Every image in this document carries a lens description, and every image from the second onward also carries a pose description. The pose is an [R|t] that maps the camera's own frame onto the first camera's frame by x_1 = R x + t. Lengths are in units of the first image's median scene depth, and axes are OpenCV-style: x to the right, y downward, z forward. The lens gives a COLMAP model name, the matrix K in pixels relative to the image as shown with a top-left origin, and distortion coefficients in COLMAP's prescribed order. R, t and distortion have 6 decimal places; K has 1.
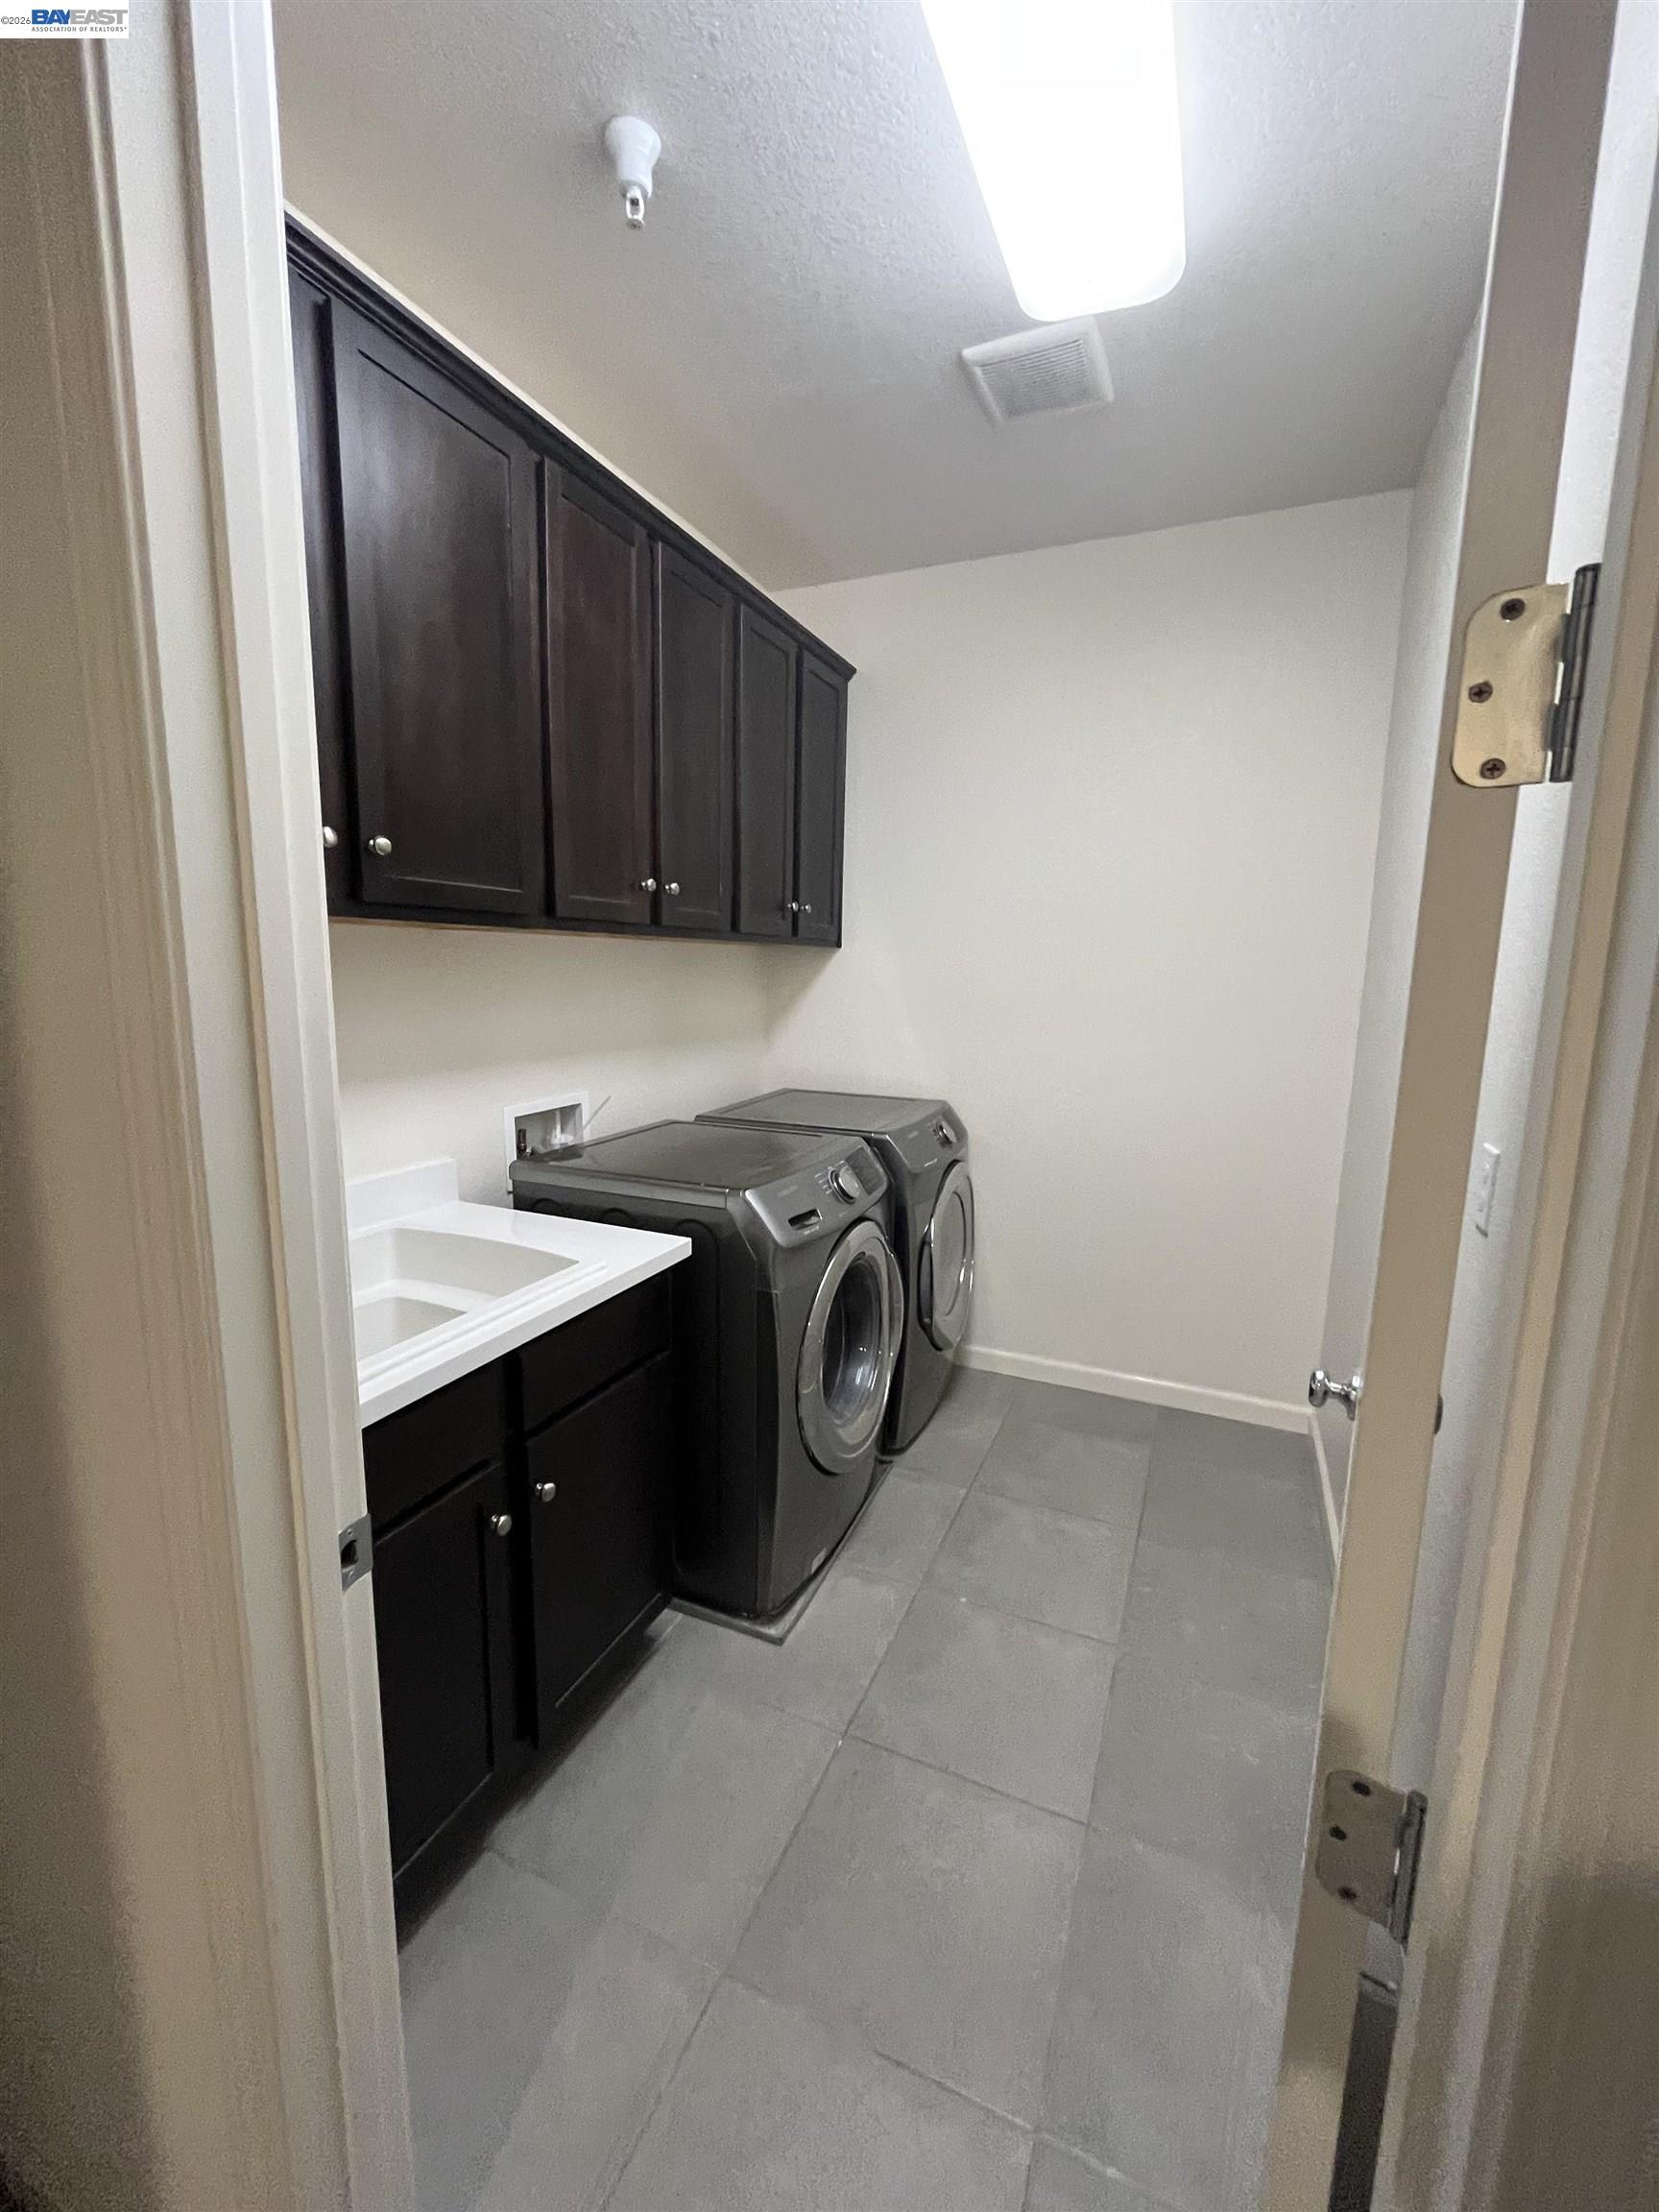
lens RADIAL K [[902.2, 0, 825.3], [0, 902.2, 1113.0], [0, 0, 1]] dist [-0.004573, 0.000029]
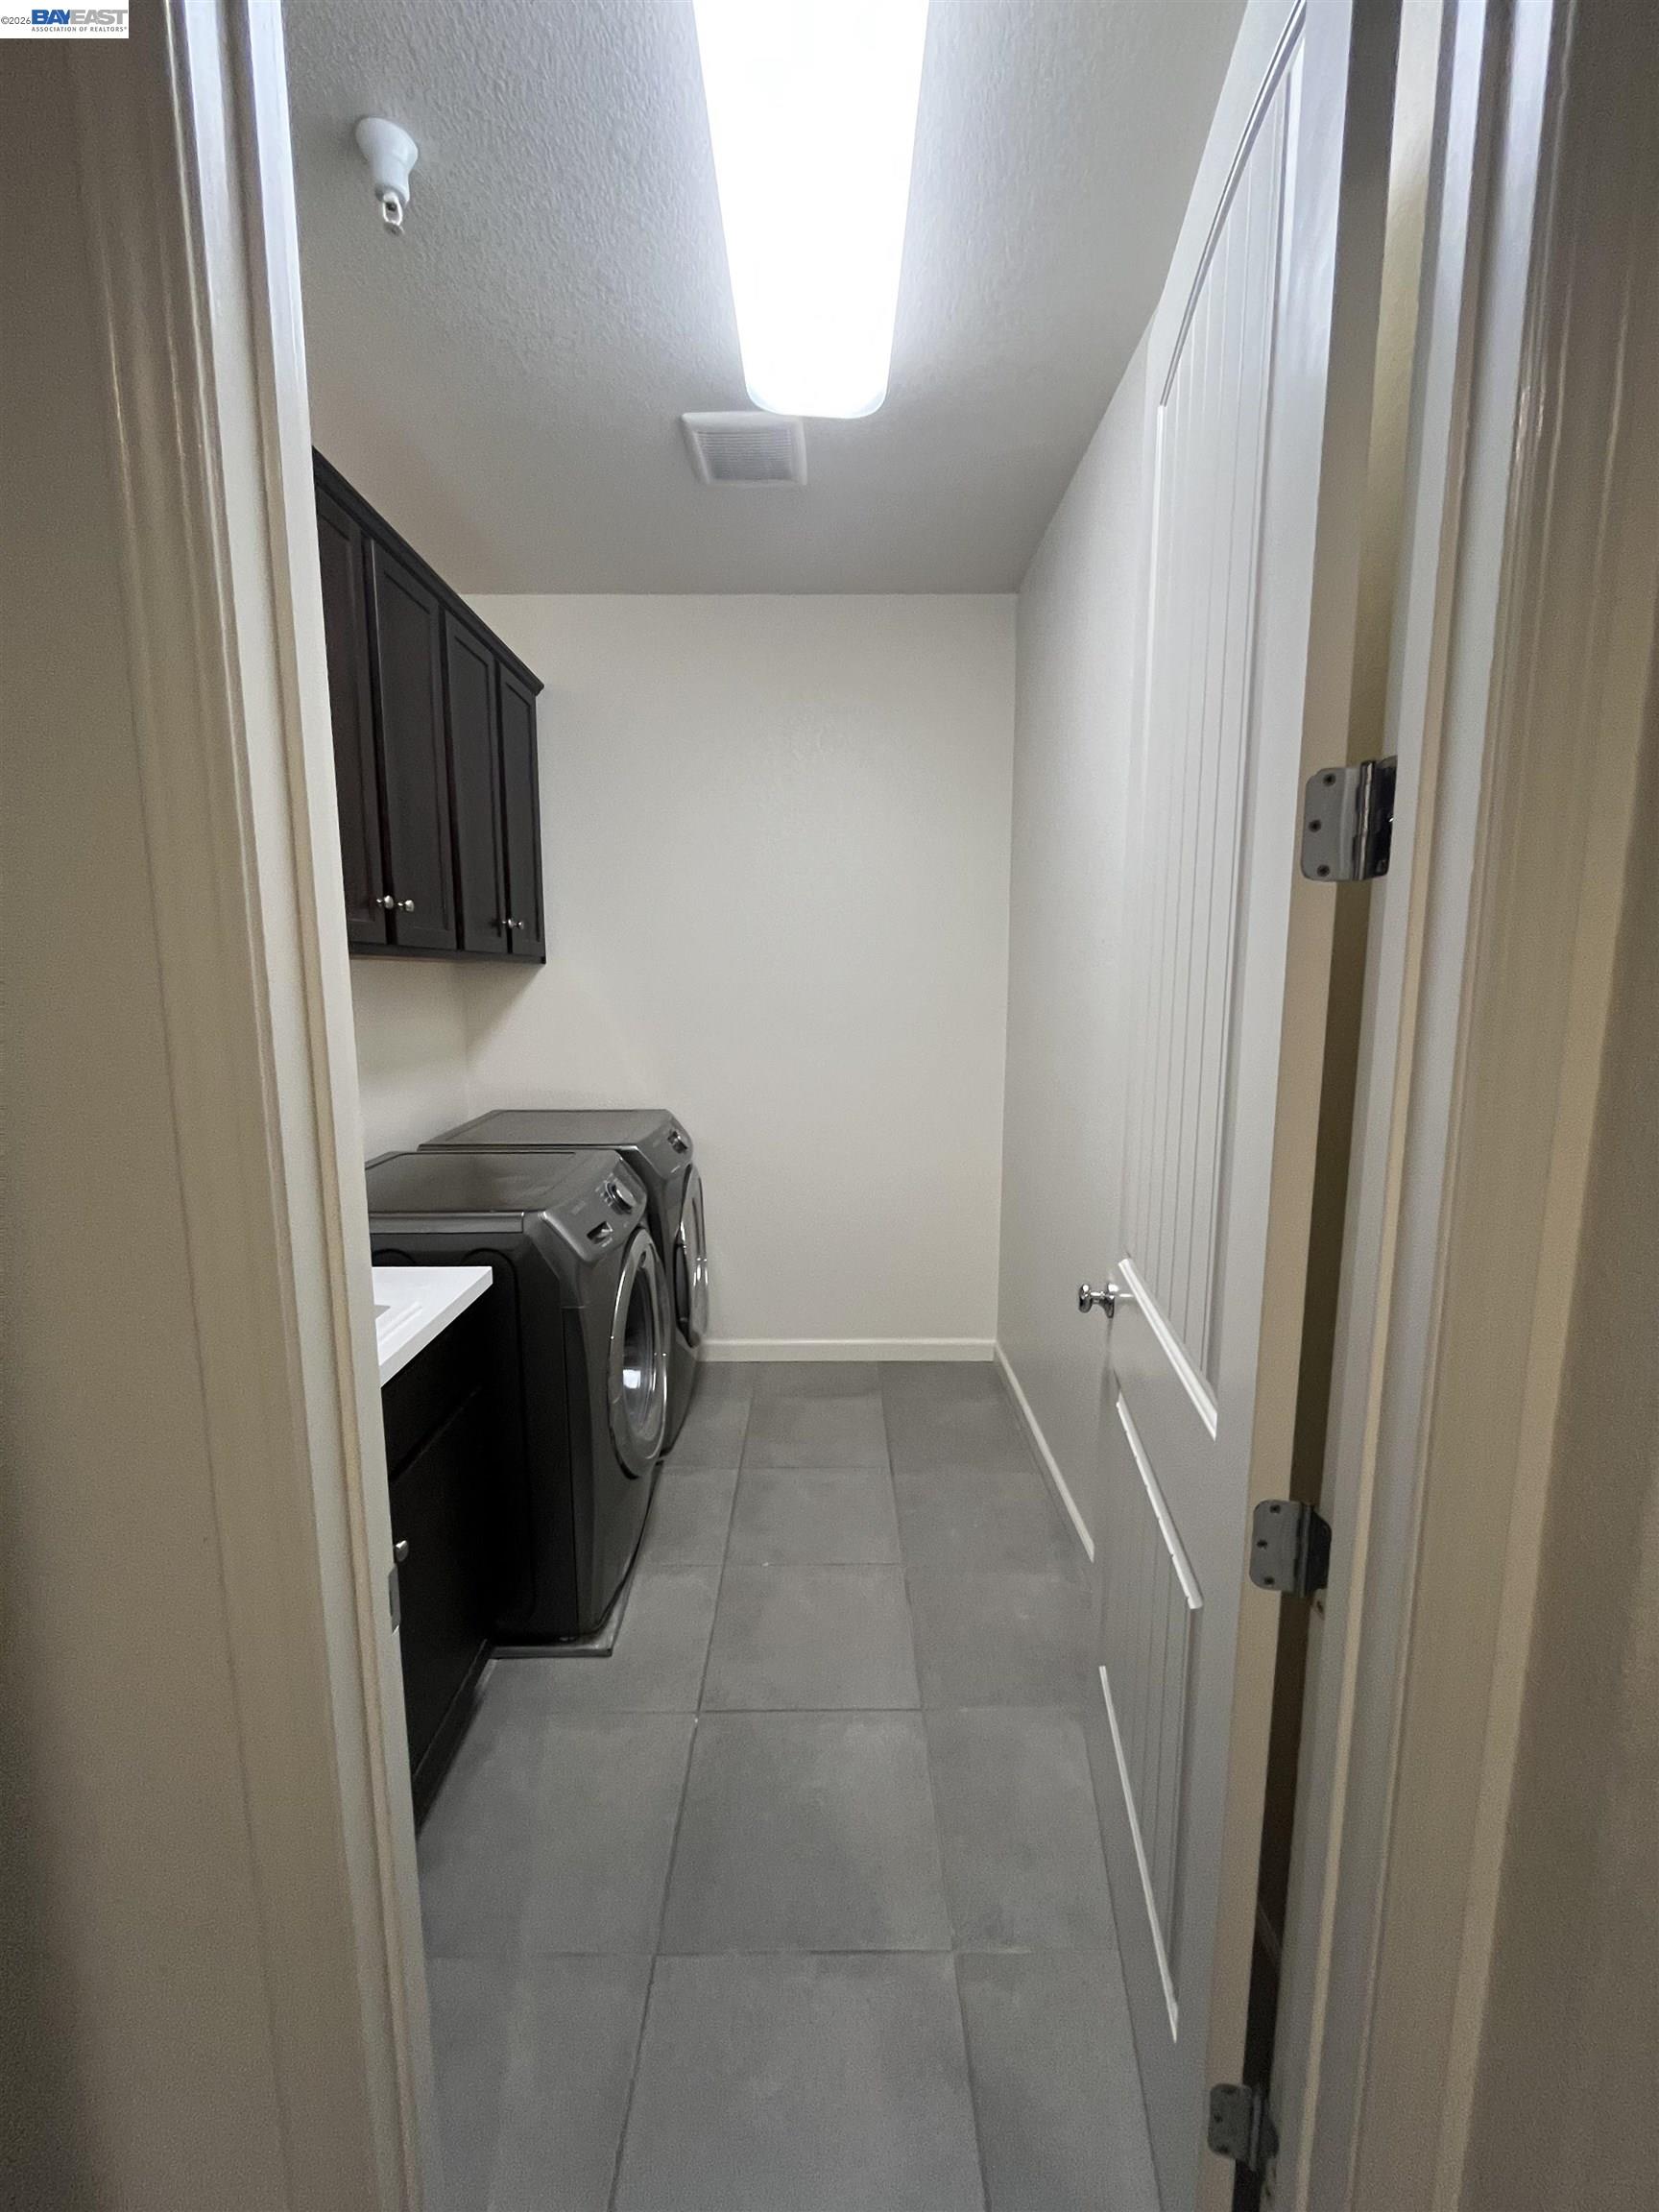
lens RADIAL K [[902.2, 0, 825.3], [0, 902.2, 1113.0], [0, 0, 1]] dist [-0.004573, 0.000029]
pose [[0.912307, -0.079667, 0.401684, -0.167501], [0.083468, 0.996478, 0.008061, -0.003691], [-0.400911, 0.026174, 0.915743, -0.034405]]
